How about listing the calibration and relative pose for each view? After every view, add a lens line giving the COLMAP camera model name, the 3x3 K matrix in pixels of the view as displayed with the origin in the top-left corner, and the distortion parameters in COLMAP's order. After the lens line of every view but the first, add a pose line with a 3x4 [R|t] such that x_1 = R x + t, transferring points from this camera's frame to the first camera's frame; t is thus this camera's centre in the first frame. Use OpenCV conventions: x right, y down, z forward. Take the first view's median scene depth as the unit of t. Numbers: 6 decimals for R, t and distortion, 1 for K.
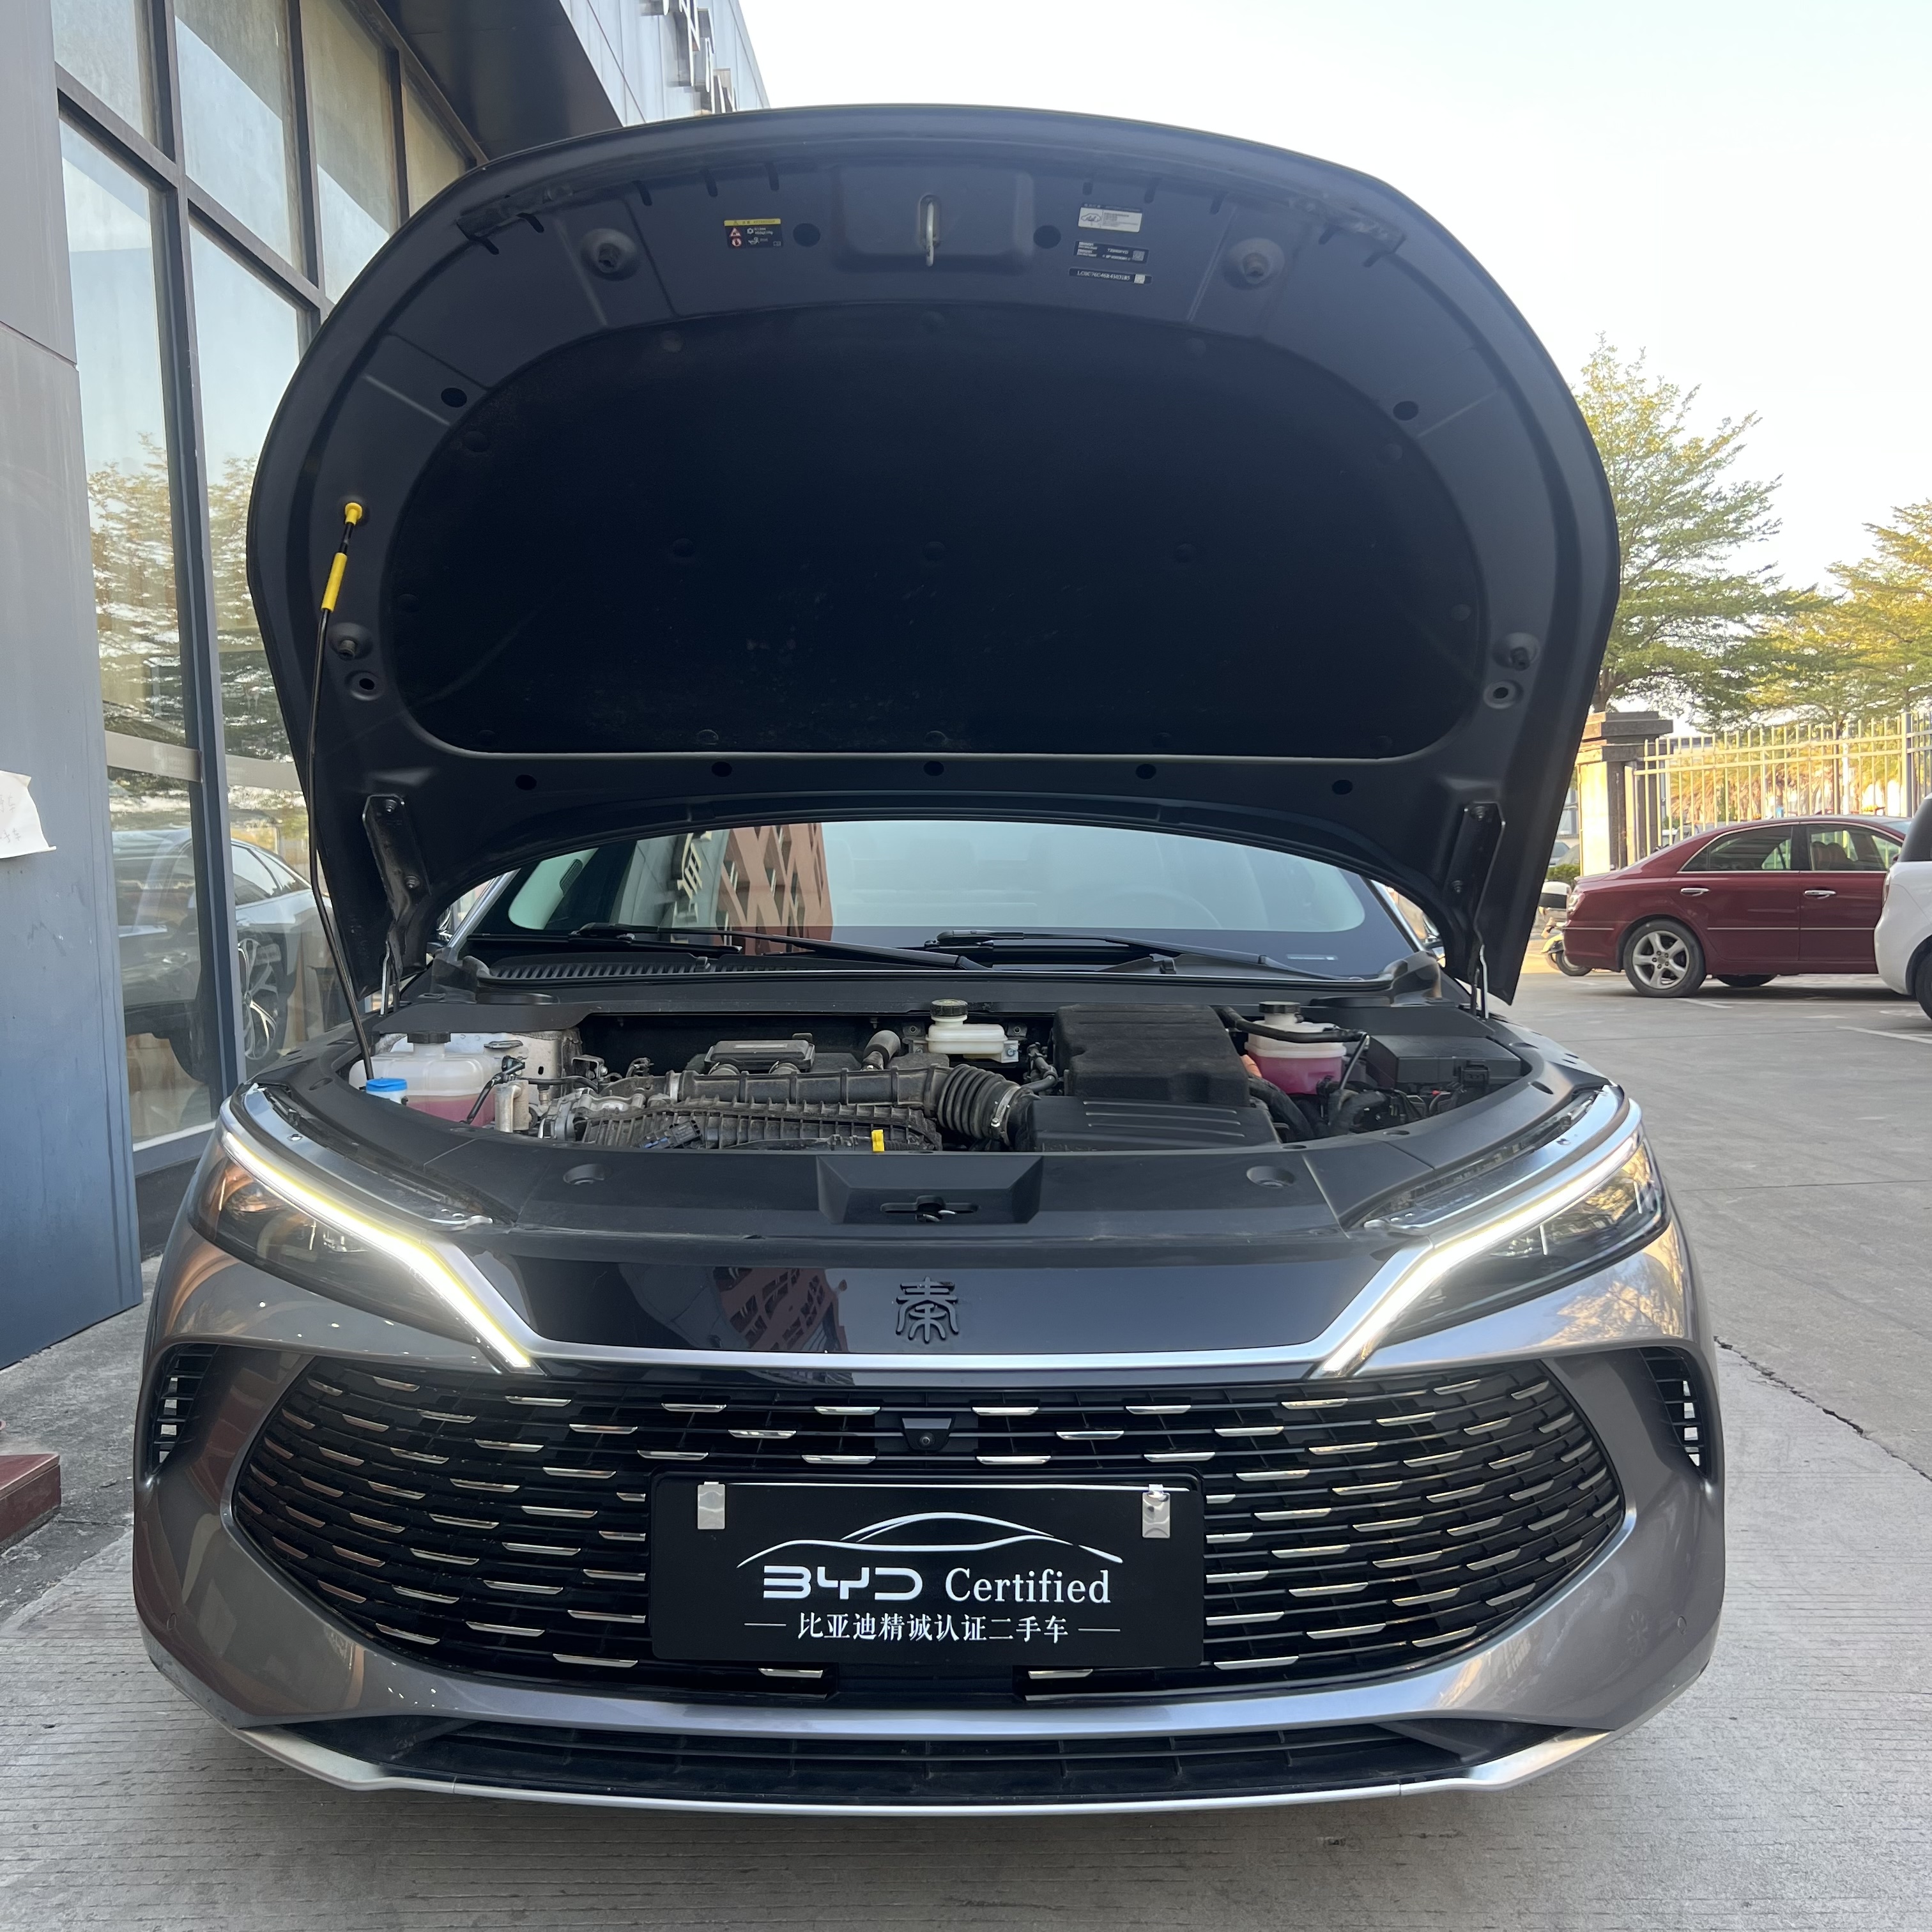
lens RADIAL K [[2047.4, 0, 968.1], [0, 2047.4, 981.8], [0, 0, 1]] dist [0.013025, 0.000000]
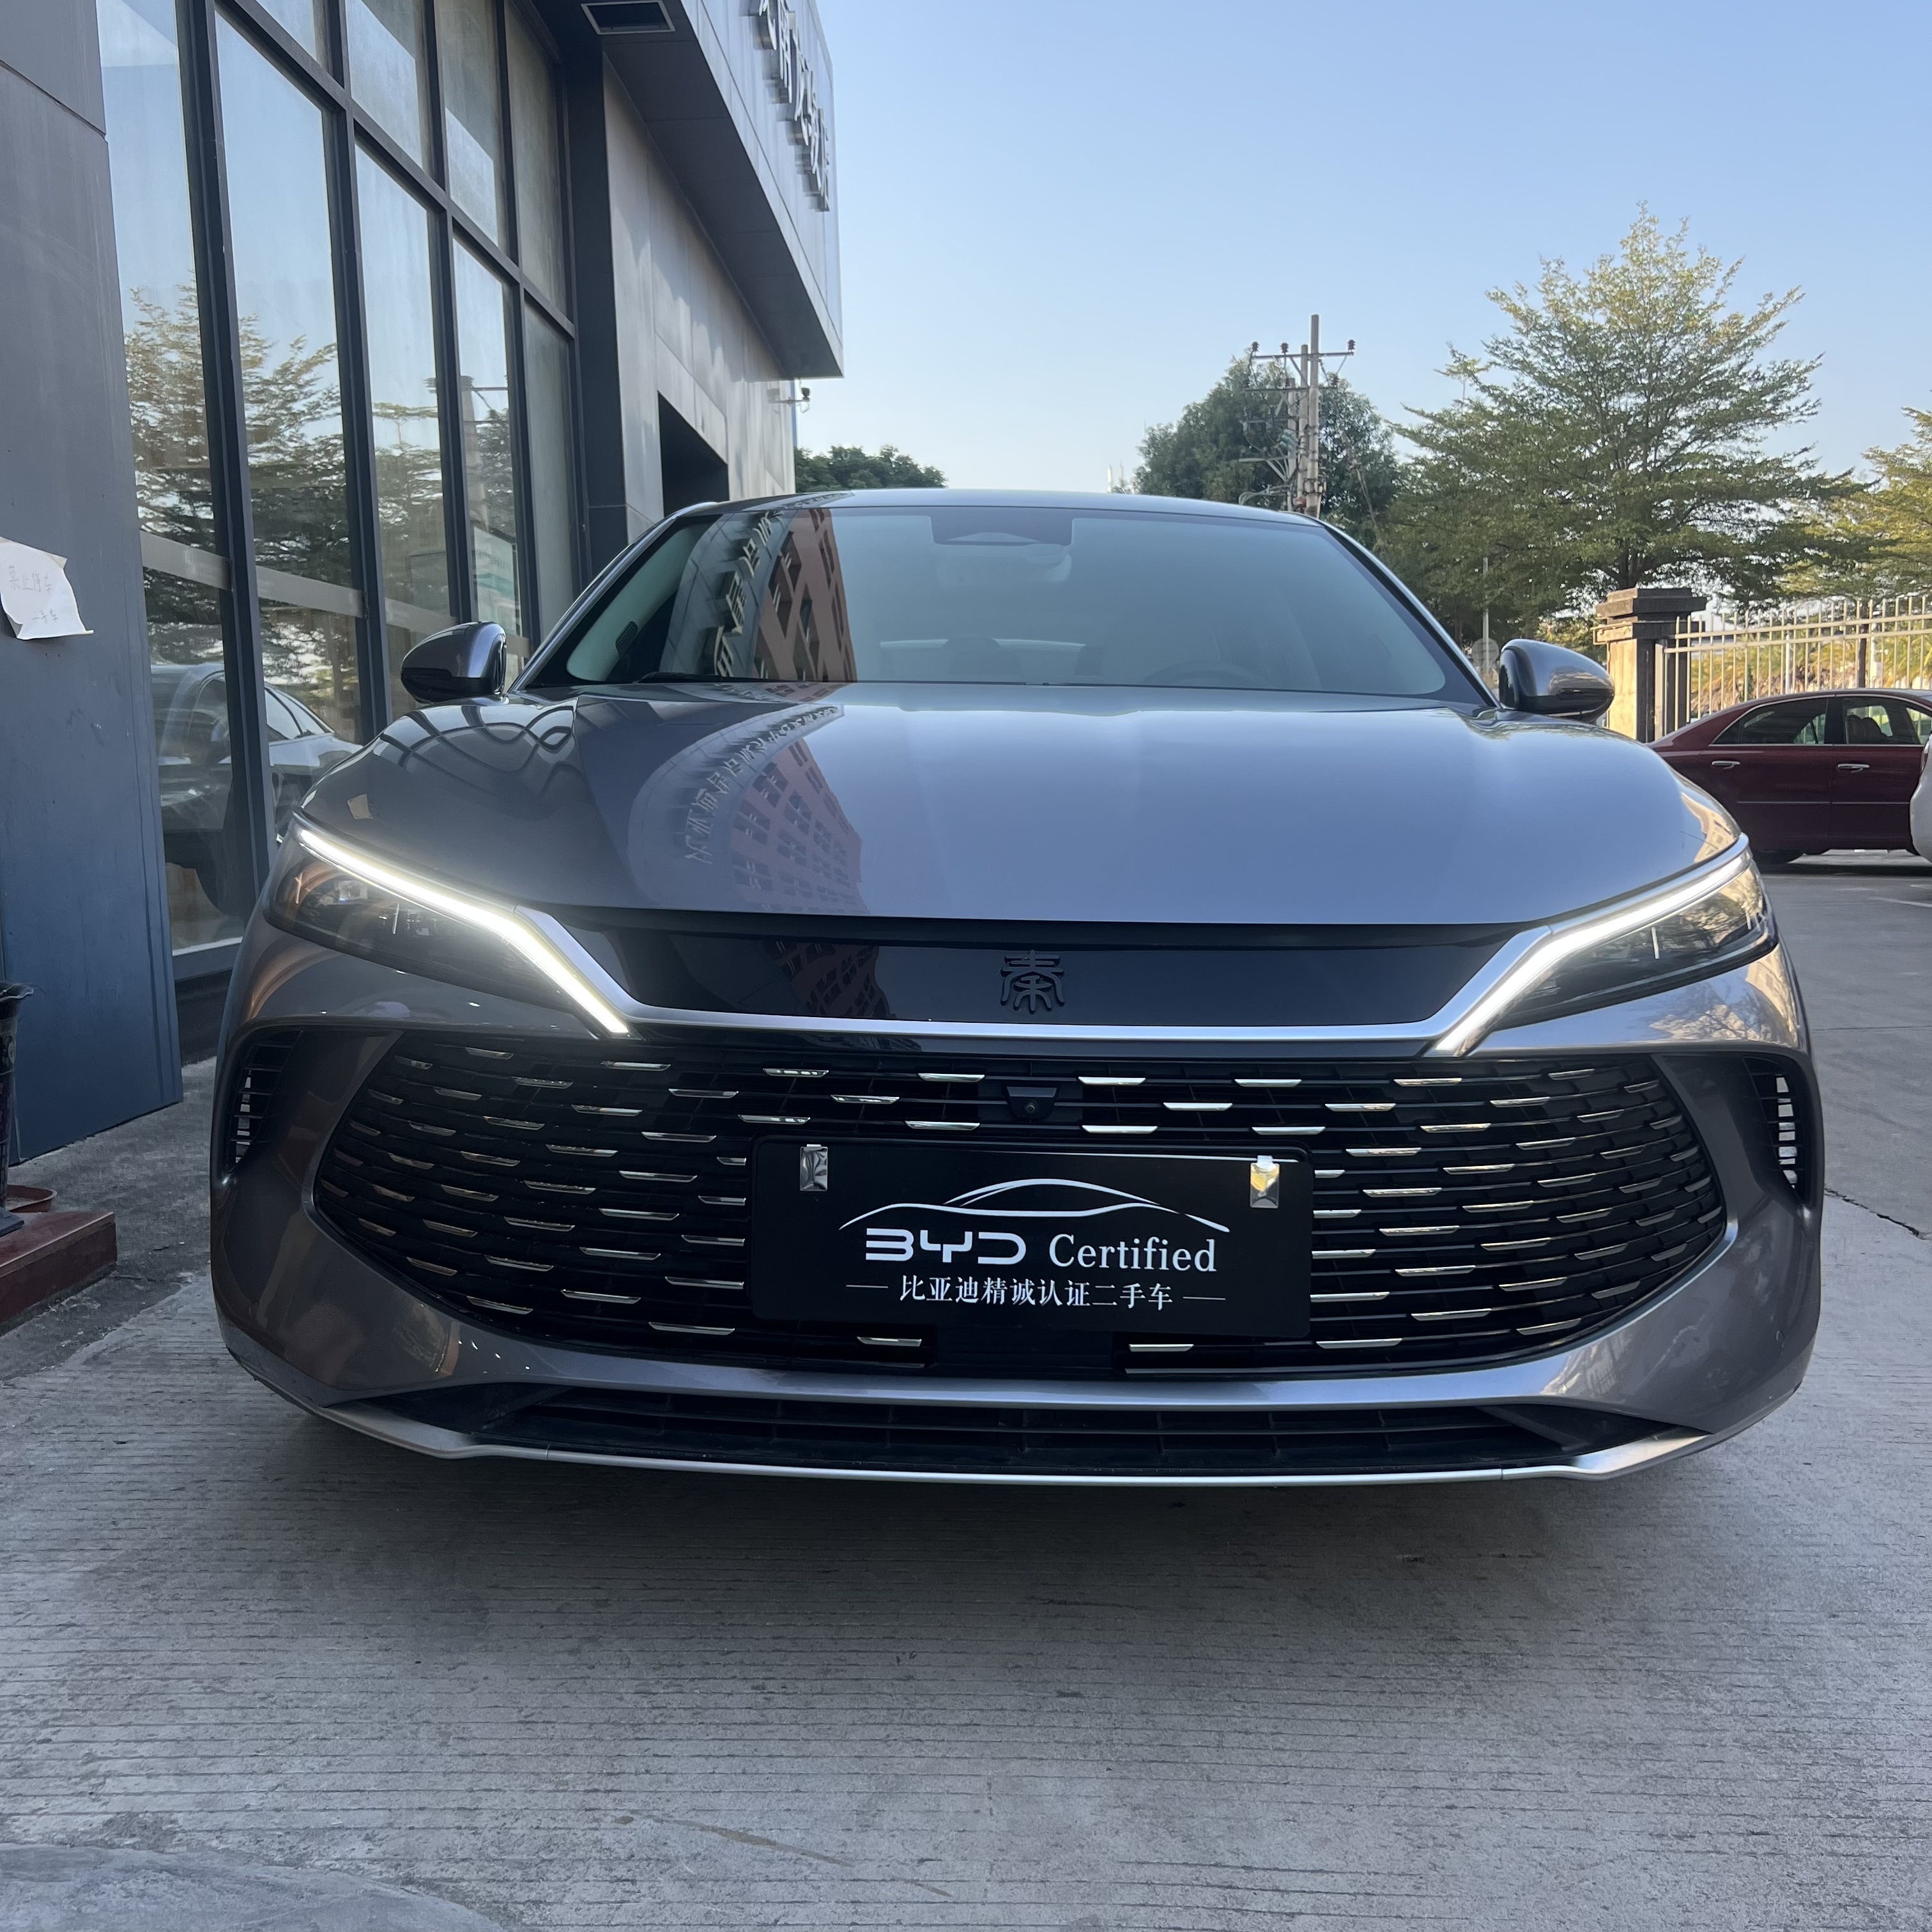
lens RADIAL K [[2047.4, 0, 952.2], [0, 2047.4, 1004.1], [0, 0, 1]] dist [0.013025, 0.000000]
pose [[0.999857, 0.014478, -0.008768, -0.046961], [-0.013940, 0.998184, 0.058610, 0.109873], [0.009601, -0.058479, 0.998242, 0.022654]]
